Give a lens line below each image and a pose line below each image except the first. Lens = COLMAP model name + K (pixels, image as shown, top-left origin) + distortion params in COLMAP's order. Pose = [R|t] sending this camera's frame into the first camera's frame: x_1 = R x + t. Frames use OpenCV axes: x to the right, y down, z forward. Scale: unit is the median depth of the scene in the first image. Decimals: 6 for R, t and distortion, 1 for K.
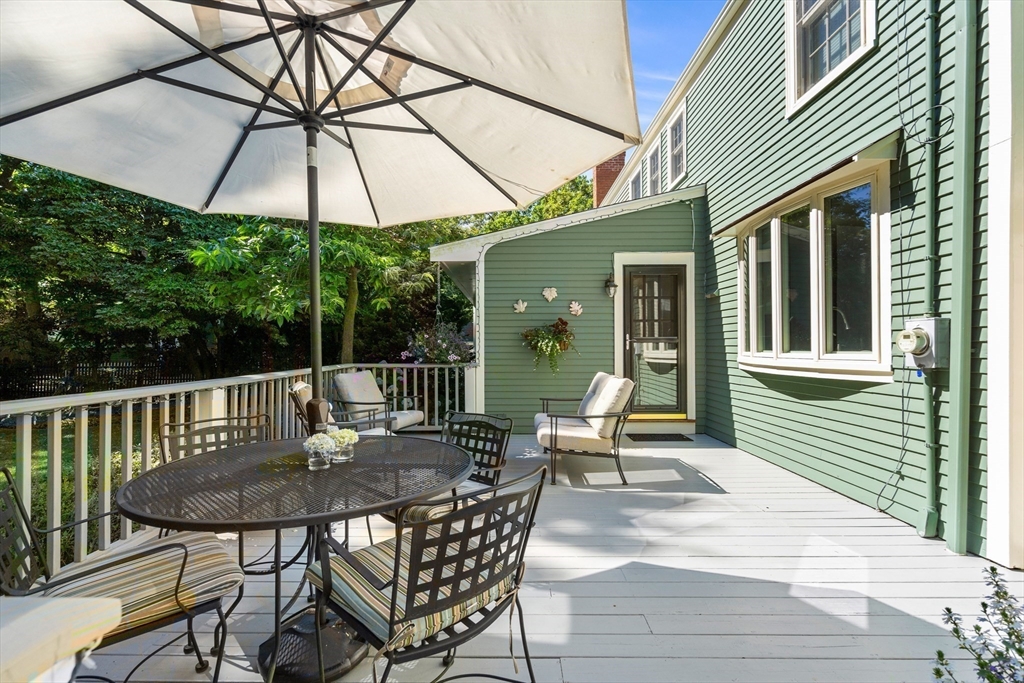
lens RADIAL K [[467.1, 0, 510.3], [0, 467.1, 342.2], [0, 0, 1]] dist [-0.001795, 0.001012]
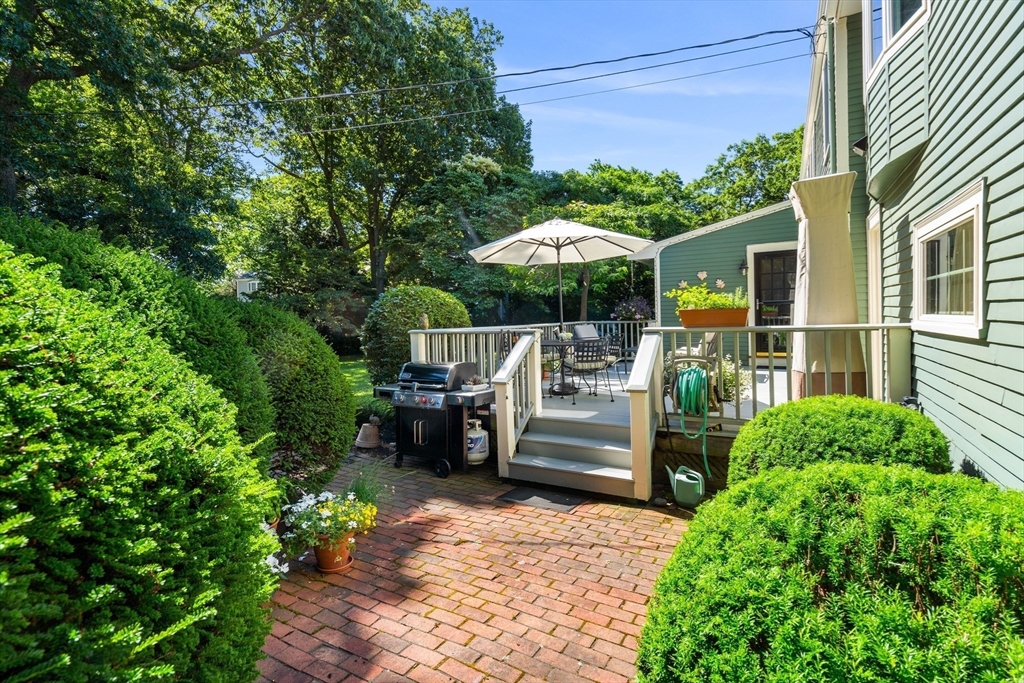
lens RADIAL K [[467.1, 0, 514.0], [0, 467.1, 334.5], [0, 0, 1]] dist [-0.001795, 0.001012]
pose [[0.868713, 0.002505, -0.495309, 0.316424], [0.025089, 0.998481, 0.049054, 0.002665], [0.494680, -0.055040, 0.867331, -0.695390]]
